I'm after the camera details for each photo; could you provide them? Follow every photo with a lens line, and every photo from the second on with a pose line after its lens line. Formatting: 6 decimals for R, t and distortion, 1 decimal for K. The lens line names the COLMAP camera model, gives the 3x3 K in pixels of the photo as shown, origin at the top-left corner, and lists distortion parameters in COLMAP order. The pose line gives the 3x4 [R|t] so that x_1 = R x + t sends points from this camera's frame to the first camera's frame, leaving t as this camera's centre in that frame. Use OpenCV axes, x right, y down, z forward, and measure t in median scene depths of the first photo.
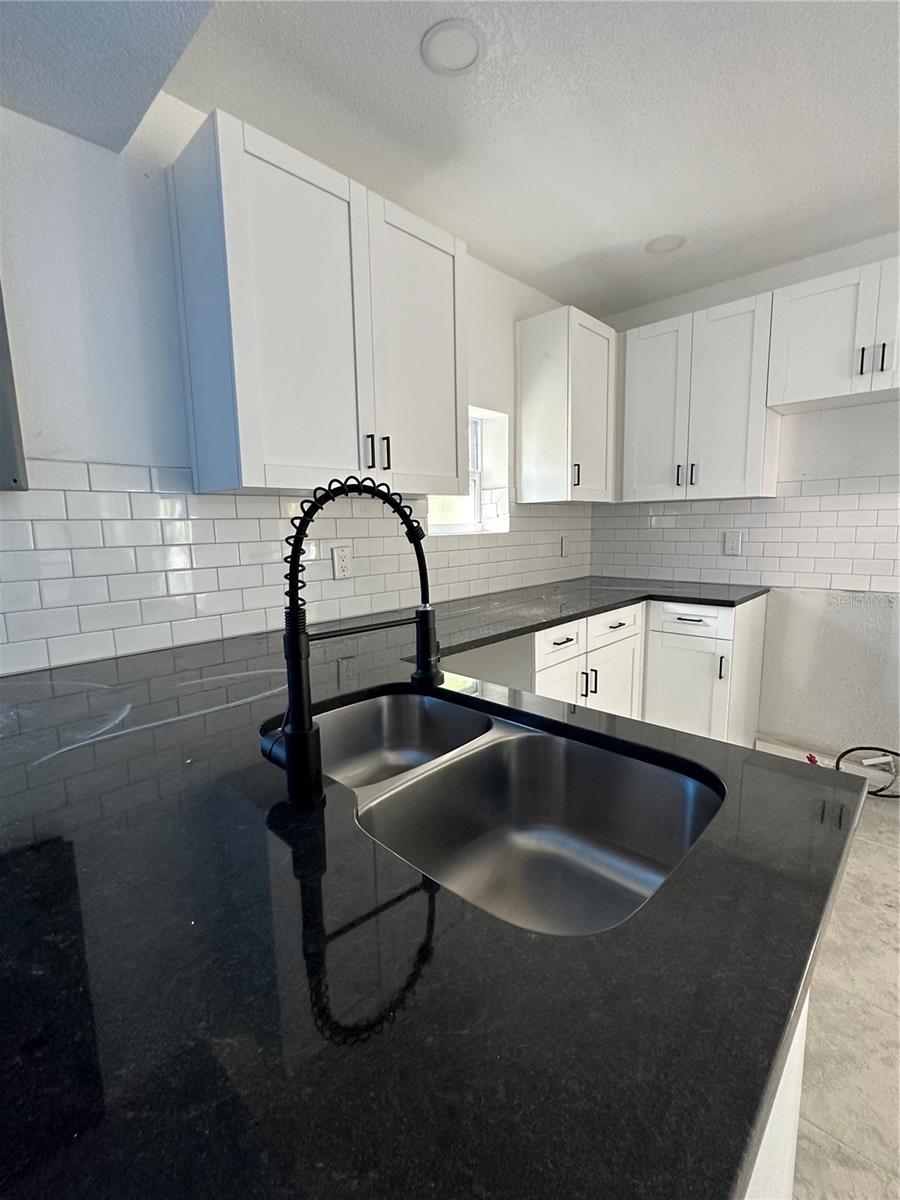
lens RADIAL K [[519.0, 0, 450.0], [0, 519.0, 600.0], [0, 0, 1]] dist [-0.001286, -0.000059]
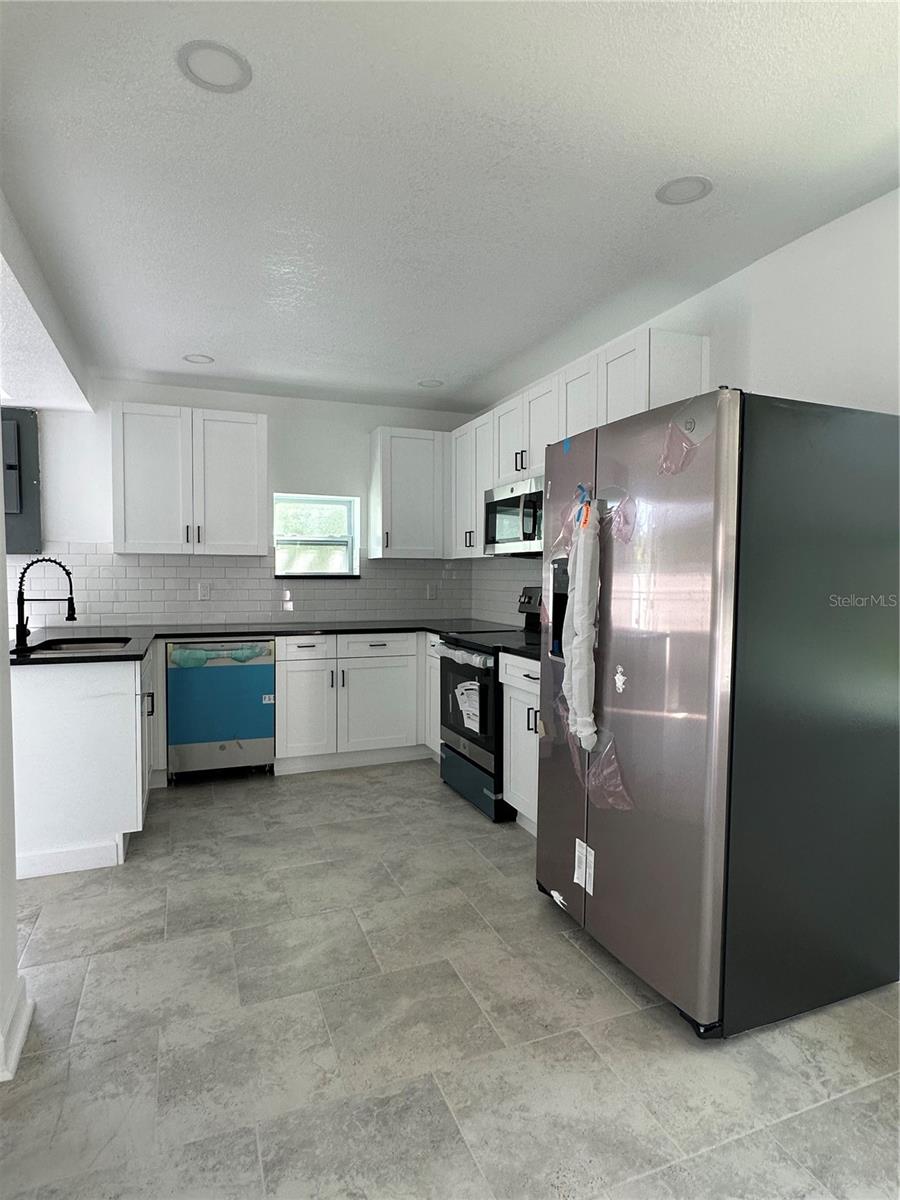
lens RADIAL K [[668.1, 0, 450.1], [0, 668.1, 615.5], [0, 0, 1]] dist [-0.000054, 0.000049]
pose [[0.907047, 0.052261, -0.417773, 1.113928], [-0.083037, 0.994982, -0.055819, 0.046689], [0.412760, 0.085321, 0.906835, -0.523073]]
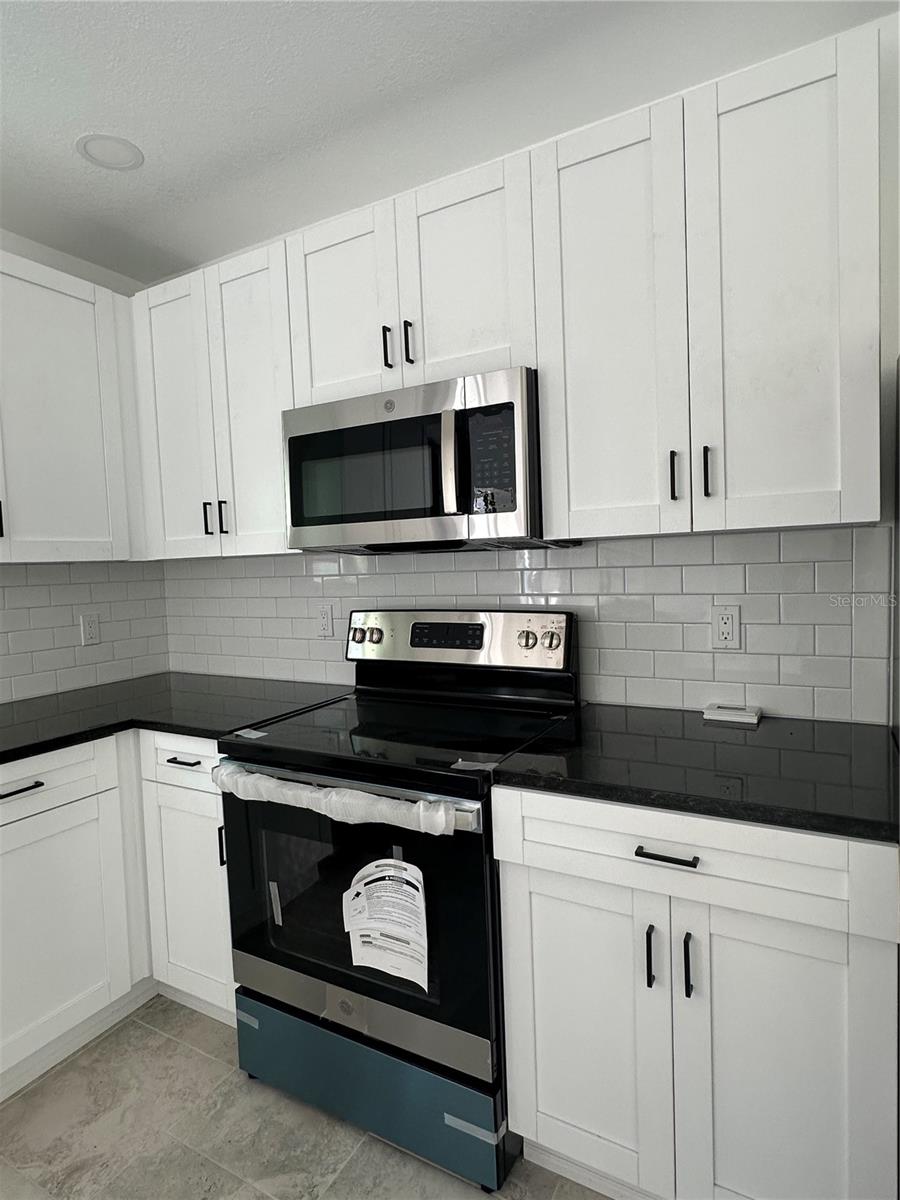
lens RADIAL K [[668.2, 0, 450.0], [0, 668.2, 600.0], [0, 0, 1]] dist [0.001480, 0.001028]
pose [[0.972269, -0.030455, 0.231873, 0.535472], [0.050235, 0.995538, -0.079882, -0.063914], [-0.228406, 0.089315, 0.969461, 0.162541]]
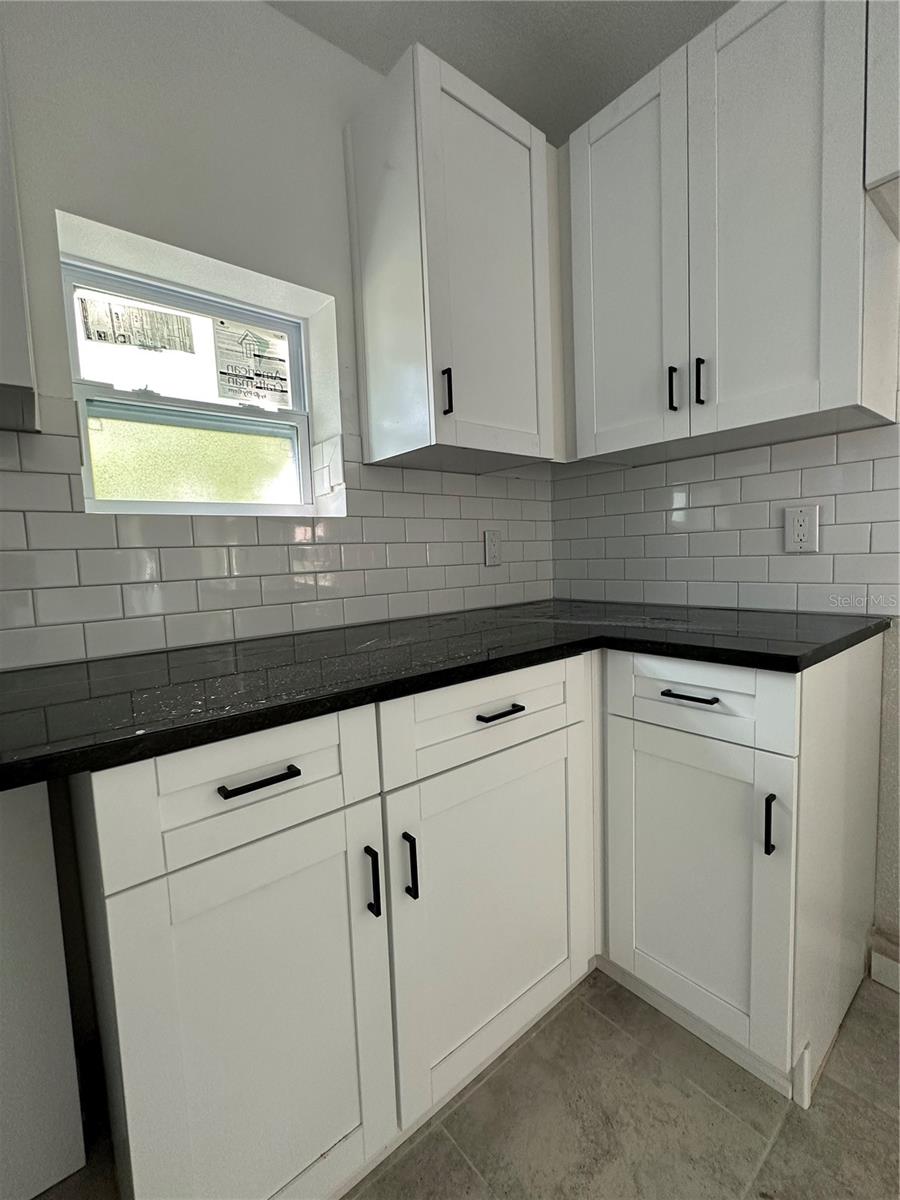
lens RADIAL K [[529.3, 0, 450.0], [0, 529.3, 600.0], [0, 0, 1]] dist [-0.003980, -0.000392]
pose [[0.991780, -0.010507, -0.127524, 0.295625], [0.003742, 0.998578, -0.053172, -0.017741], [0.127902, 0.052258, 0.990409, 0.495238]]
